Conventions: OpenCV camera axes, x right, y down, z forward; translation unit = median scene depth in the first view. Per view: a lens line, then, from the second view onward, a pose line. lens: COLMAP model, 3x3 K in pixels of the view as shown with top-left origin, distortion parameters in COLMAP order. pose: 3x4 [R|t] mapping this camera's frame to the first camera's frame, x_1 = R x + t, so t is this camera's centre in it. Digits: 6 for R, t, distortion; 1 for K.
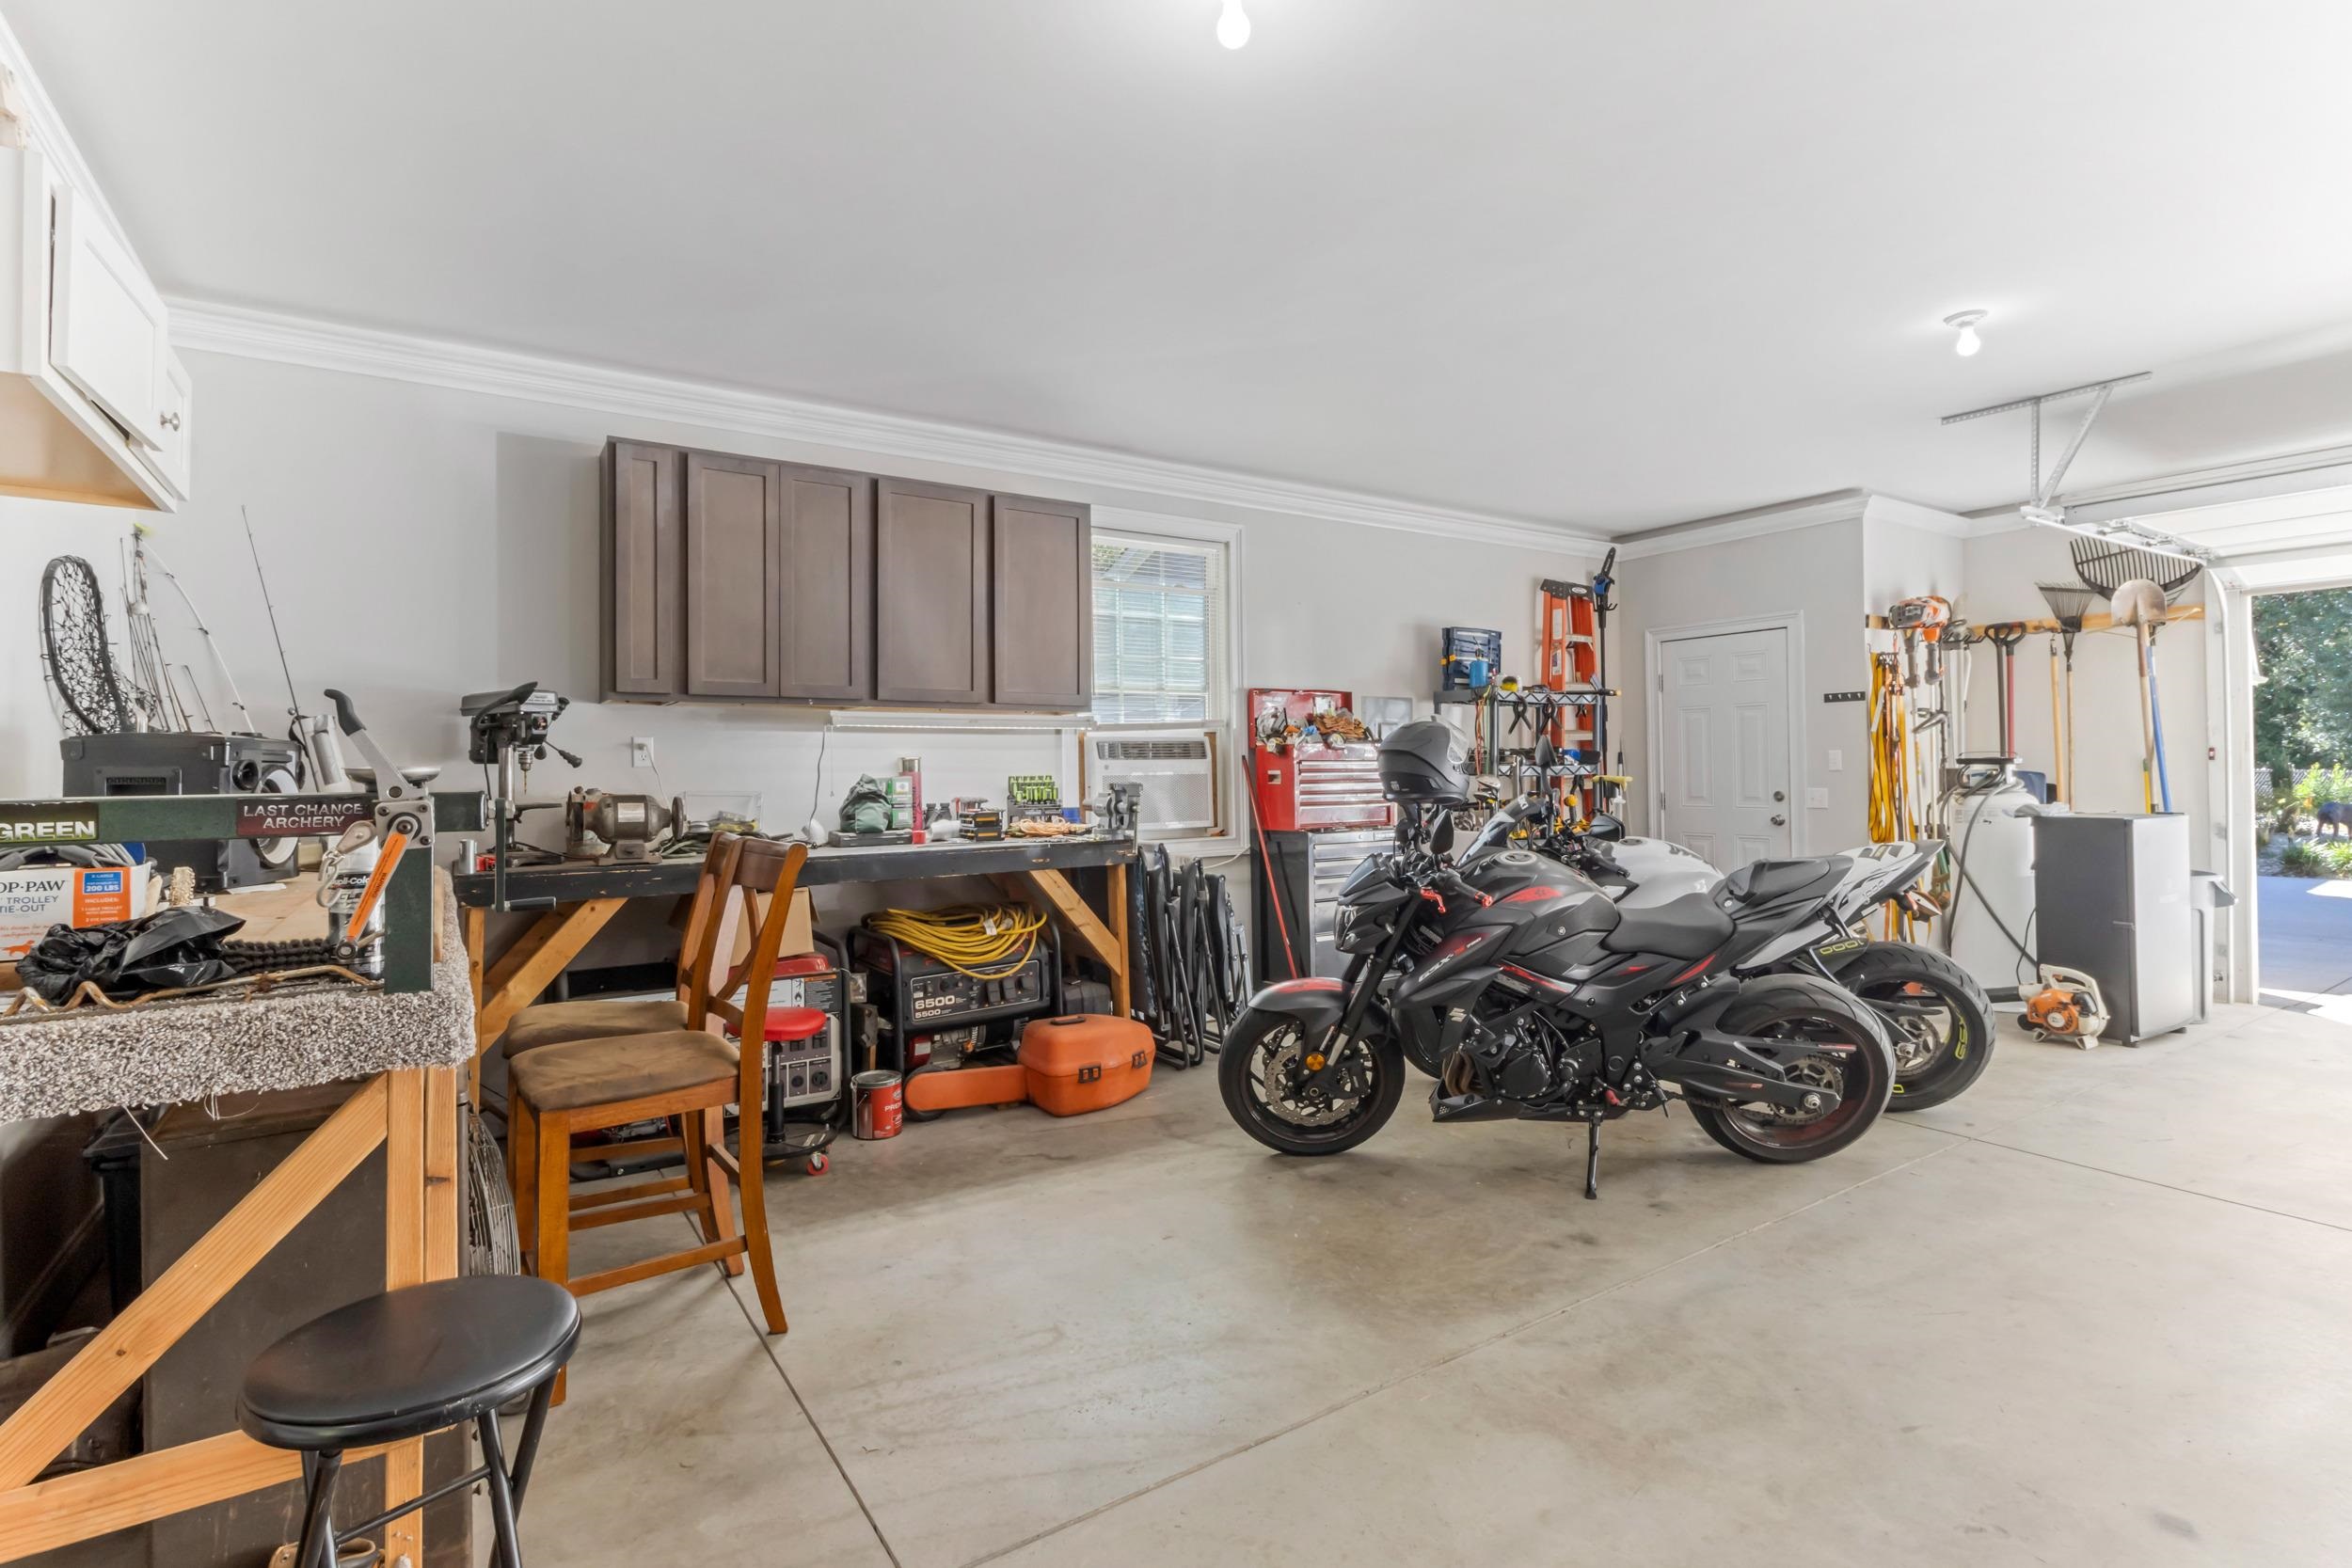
lens RADIAL K [[1142.1, 0, 1187.1], [0, 1142.1, 753.5], [0, 0, 1]] dist [0.011119, 0.001045]
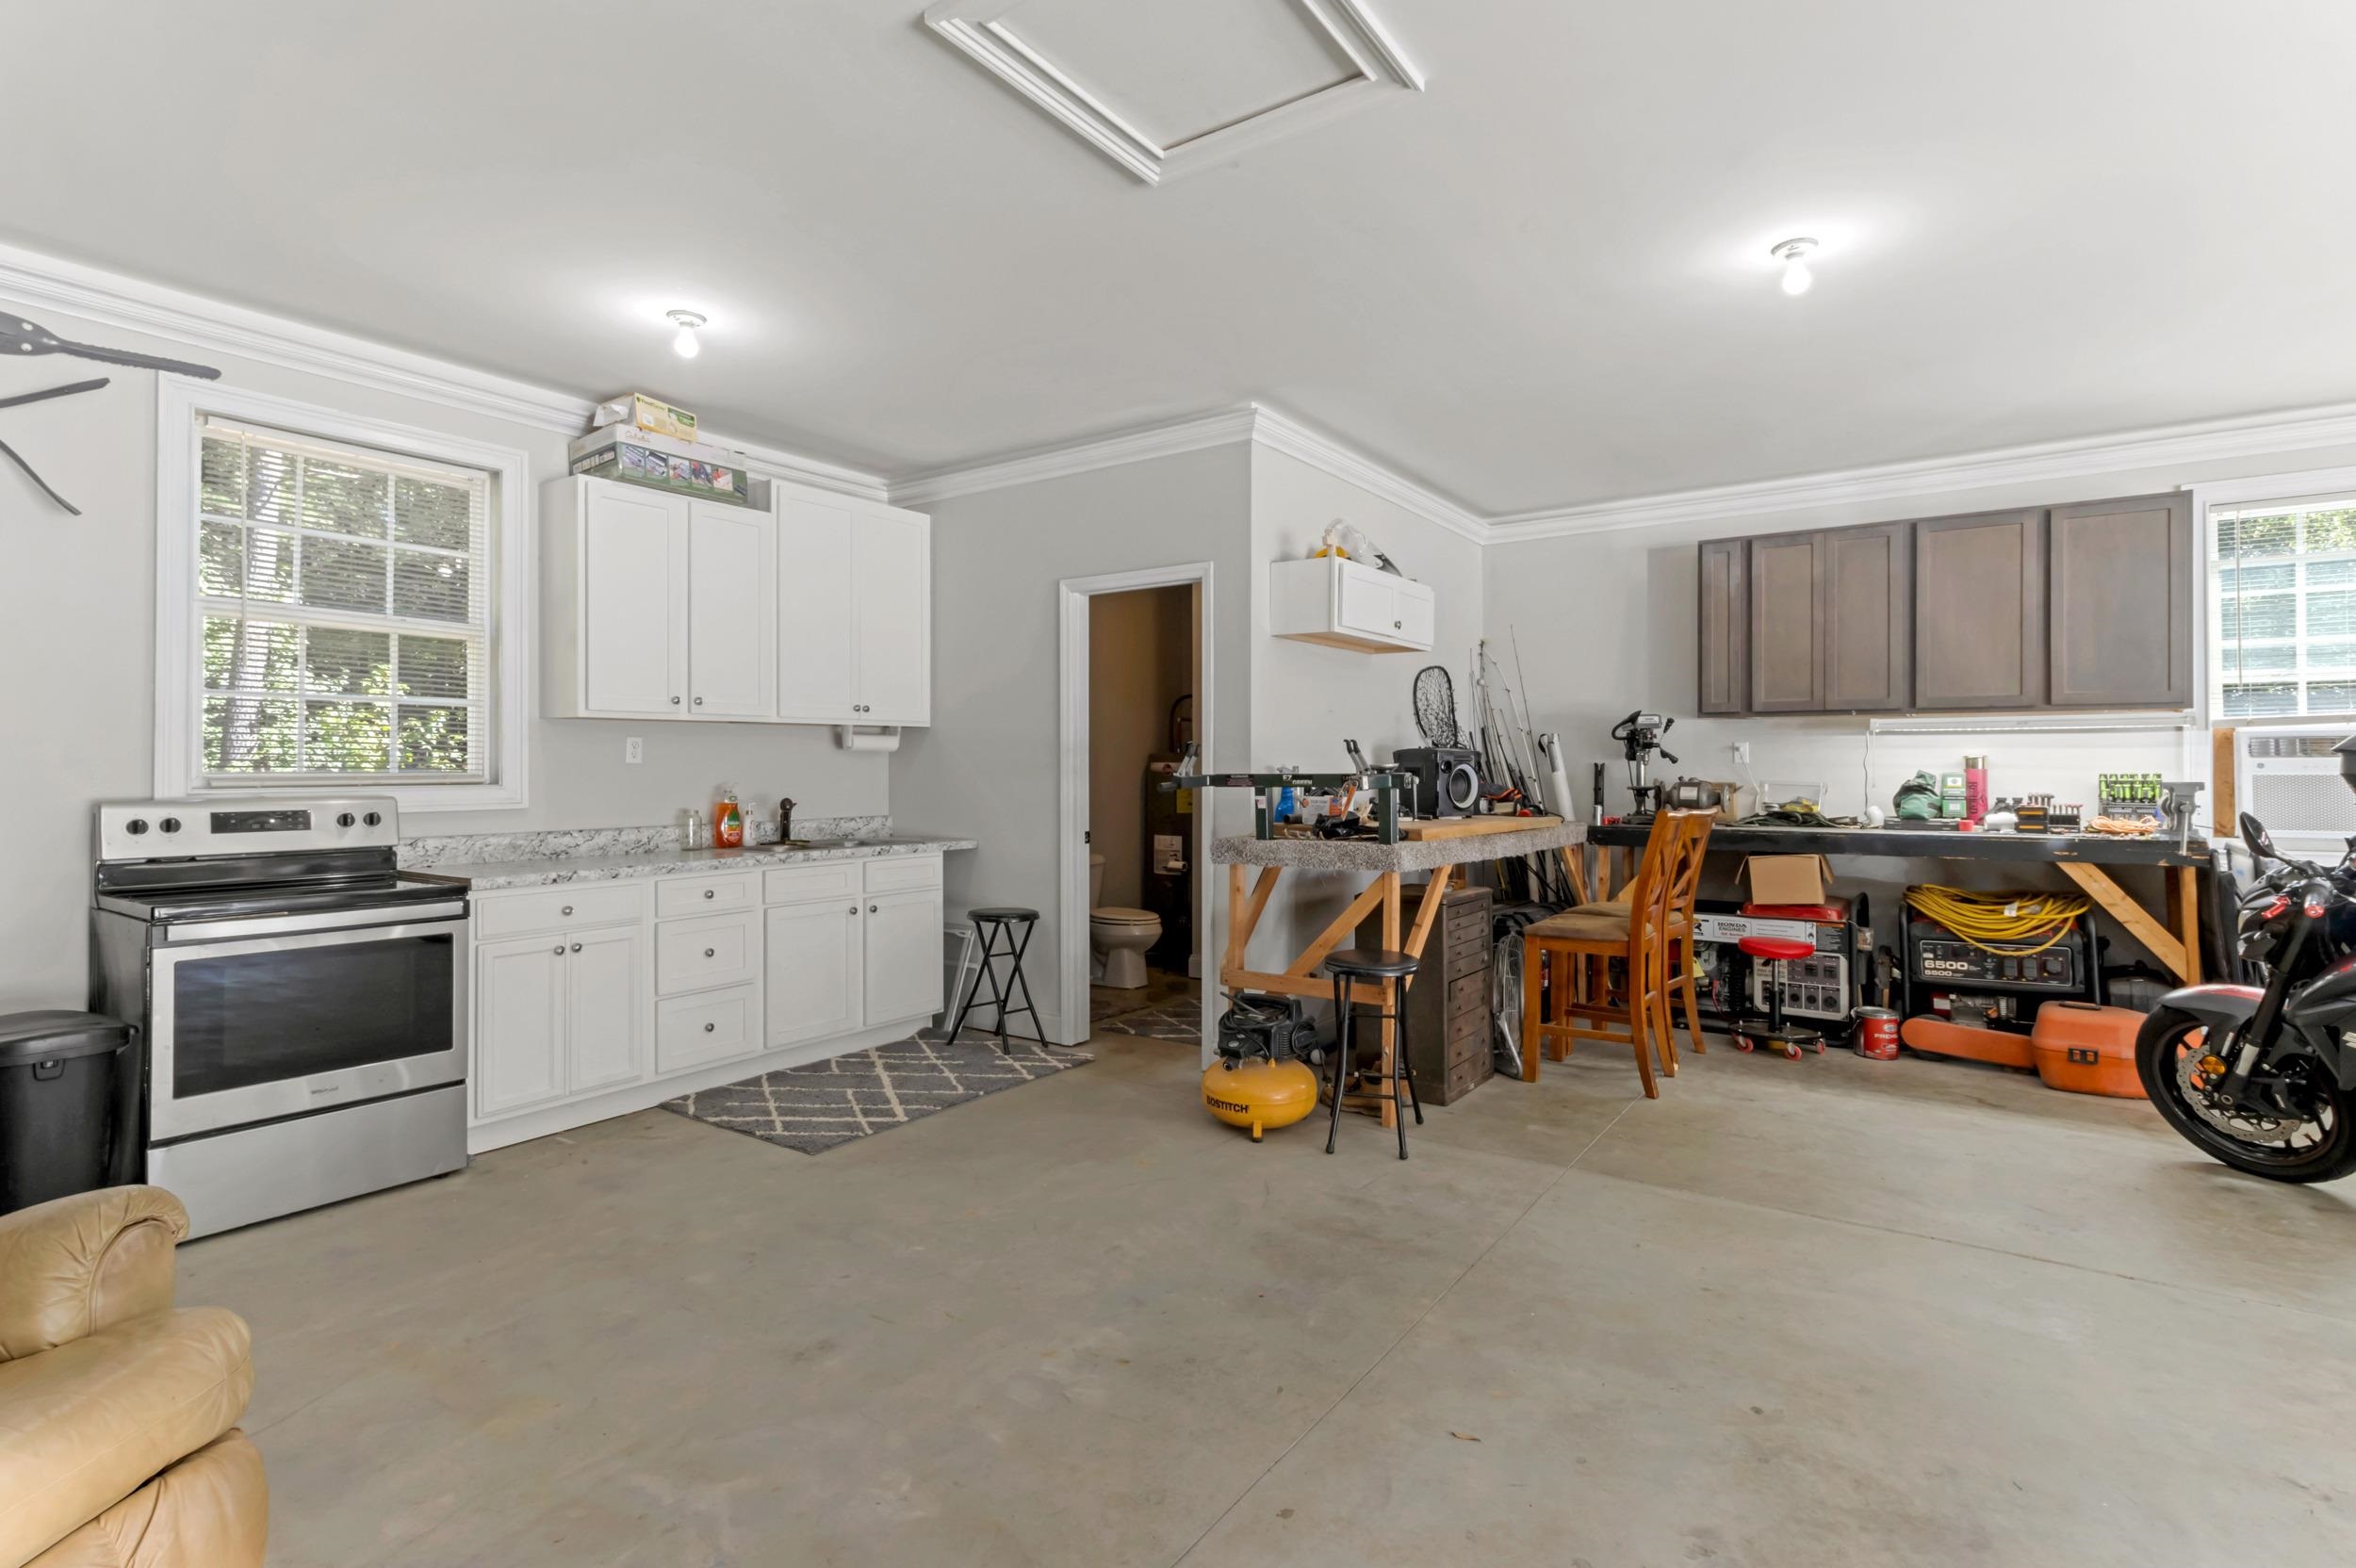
lens RADIAL K [[1144.1, 0, 1169.9], [0, 1144.1, 769.2], [0, 0, 1]] dist [0.011119, 0.001045]
pose [[0.358802, 0.011857, -0.933339, 0.588900], [0.008640, 0.999834, 0.016023, -0.009192], [0.933374, -0.013813, 0.358640, -0.163526]]
